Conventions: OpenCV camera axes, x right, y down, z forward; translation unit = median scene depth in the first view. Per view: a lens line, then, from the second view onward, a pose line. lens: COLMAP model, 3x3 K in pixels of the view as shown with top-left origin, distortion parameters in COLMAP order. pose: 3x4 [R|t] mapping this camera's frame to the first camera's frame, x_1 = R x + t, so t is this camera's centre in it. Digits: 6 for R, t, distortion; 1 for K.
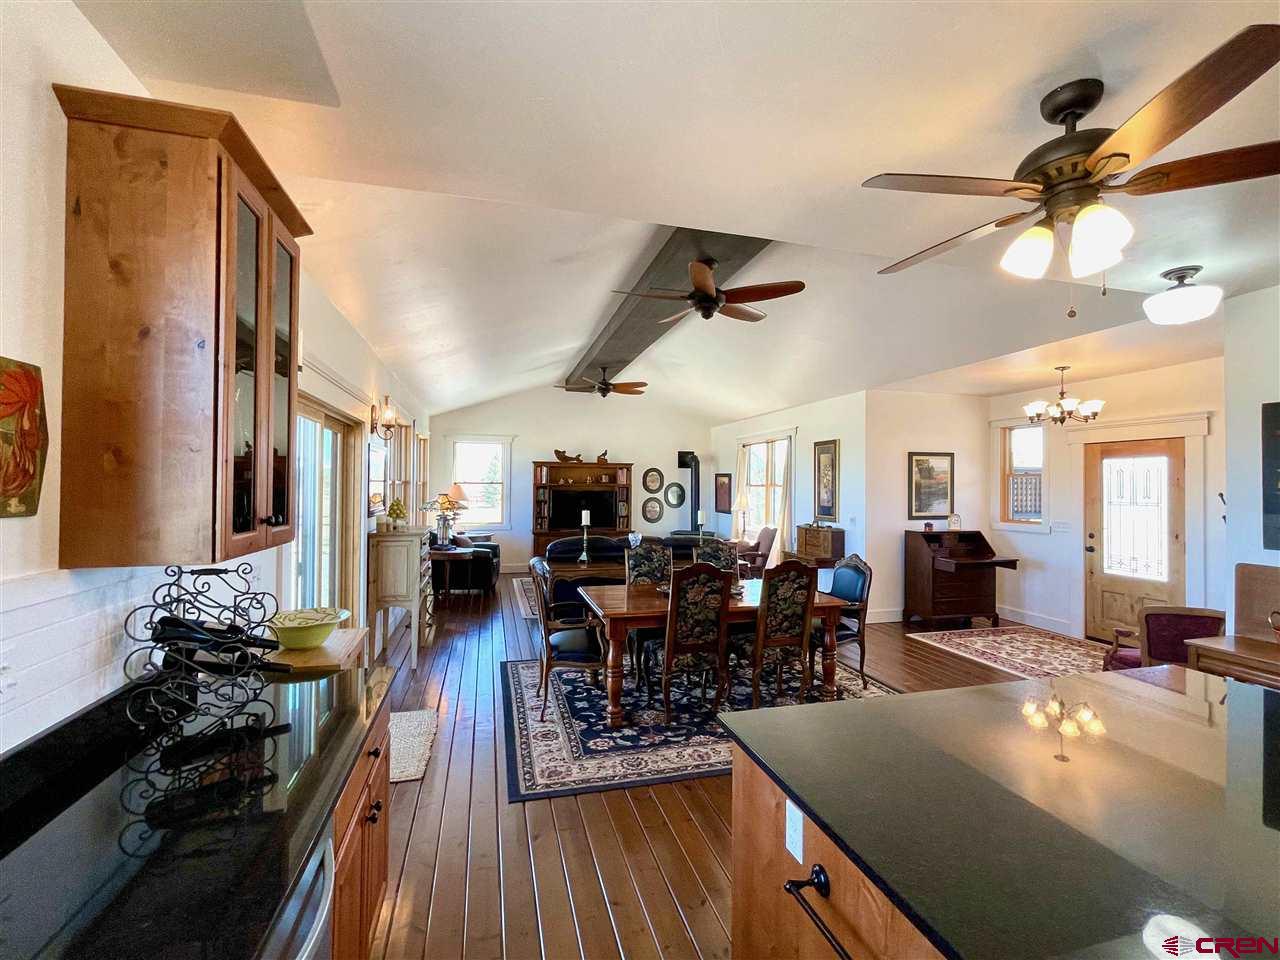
lens RADIAL K [[586.6, 0, 660.1], [0, 586.6, 478.2], [0, 0, 1]] dist [0.001945, -0.000077]
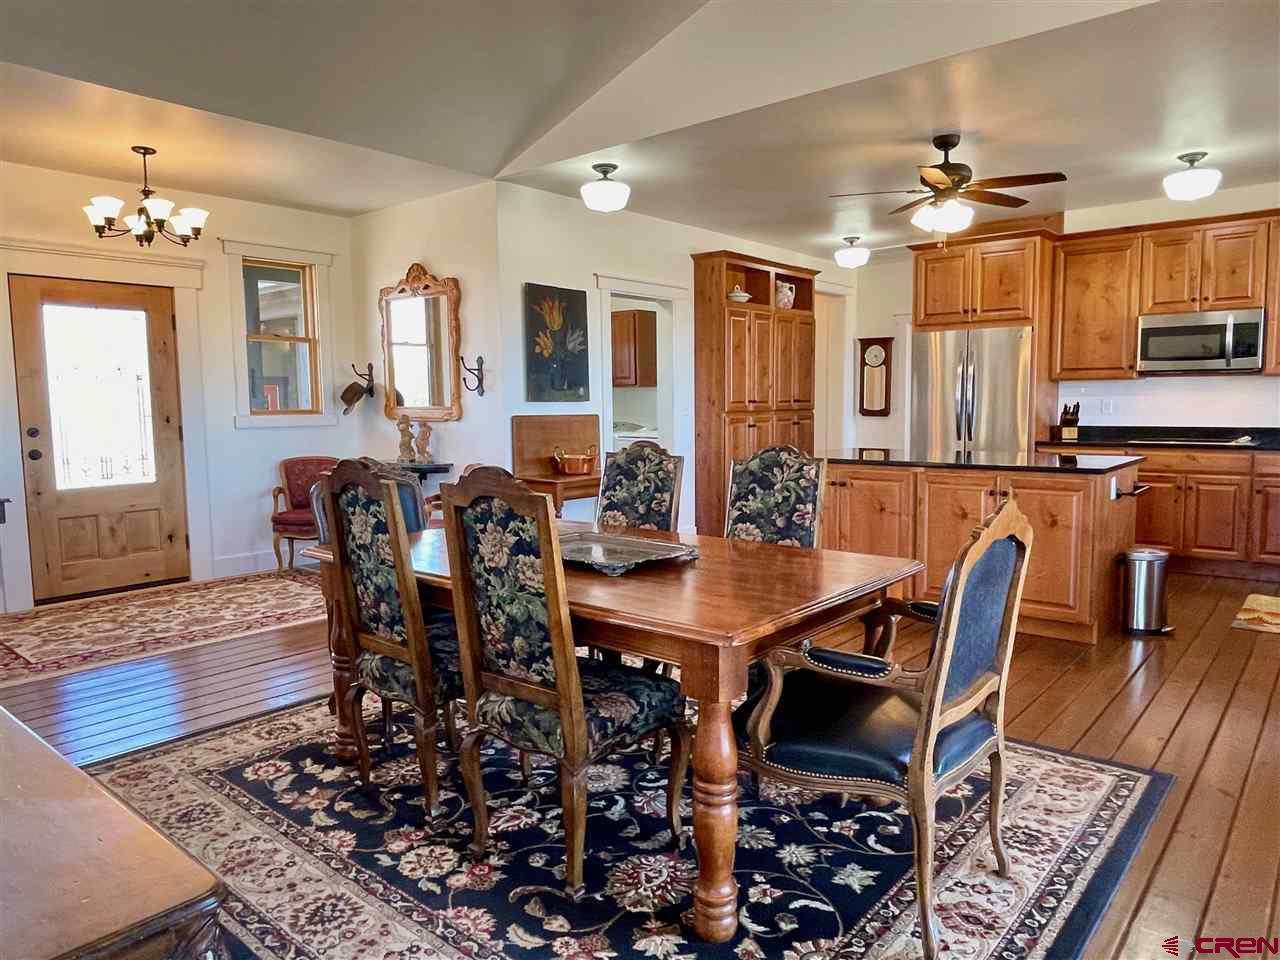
lens RADIAL K [[856.3, 0, 652.3], [0, 856.3, 482.4], [0, 0, 1]] dist [-0.002058, -0.008020]
pose [[-0.554176, -0.082328, 0.828318, -0.283761], [-0.004844, 0.995399, 0.095694, 0.052981], [-0.832385, 0.049019, -0.552025, 0.811410]]
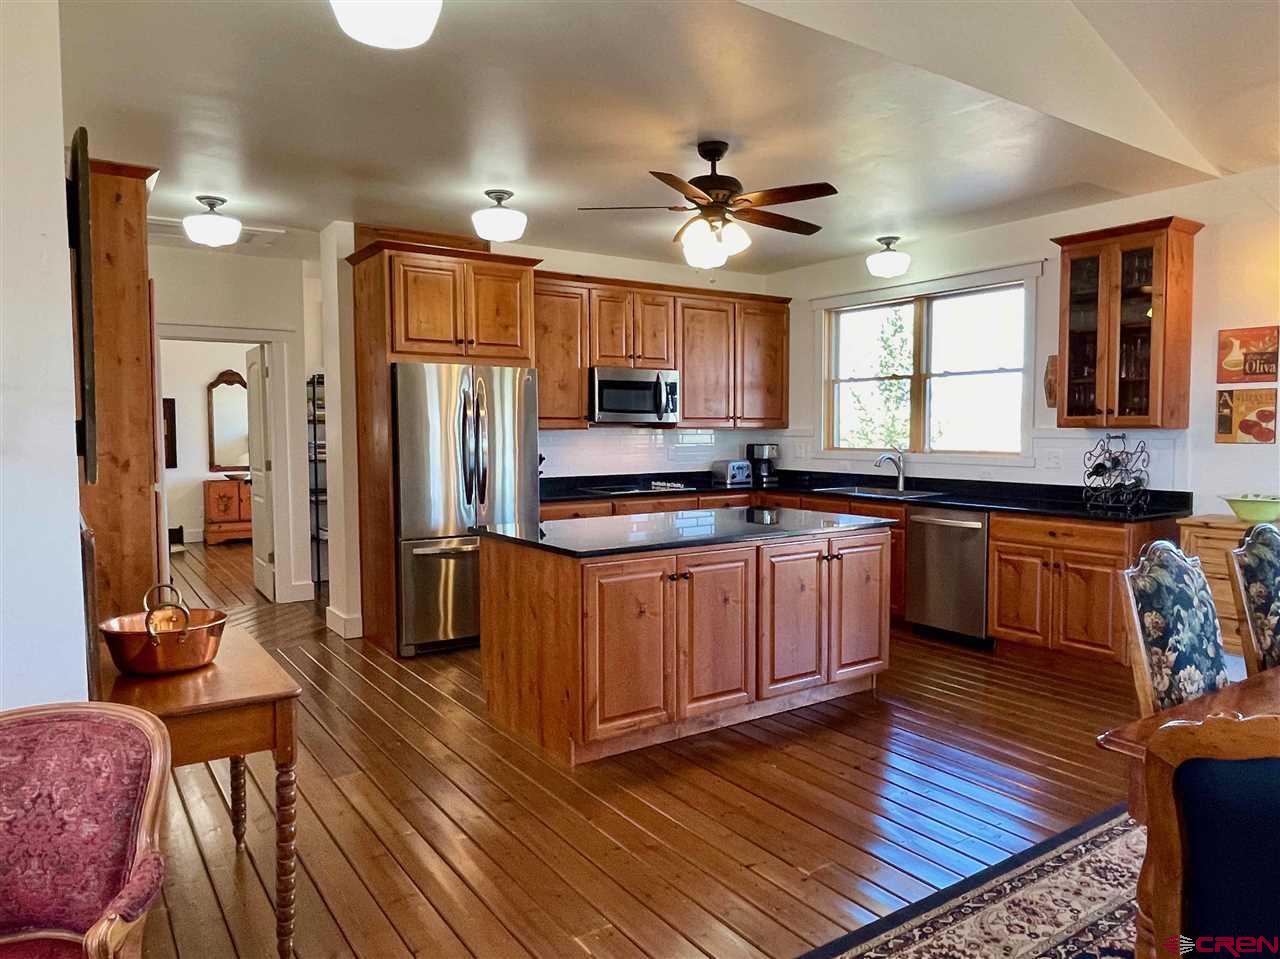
lens RADIAL K [[856.3, 0, 635.9], [0, 856.3, 469.9], [0, 0, 1]] dist [-0.002058, -0.008020]
pose [[-0.957669, 0.001825, -0.287866, 0.366459], [-0.009788, 0.999195, 0.038899, 0.035879], [0.287705, 0.040070, -0.956880, 0.757359]]
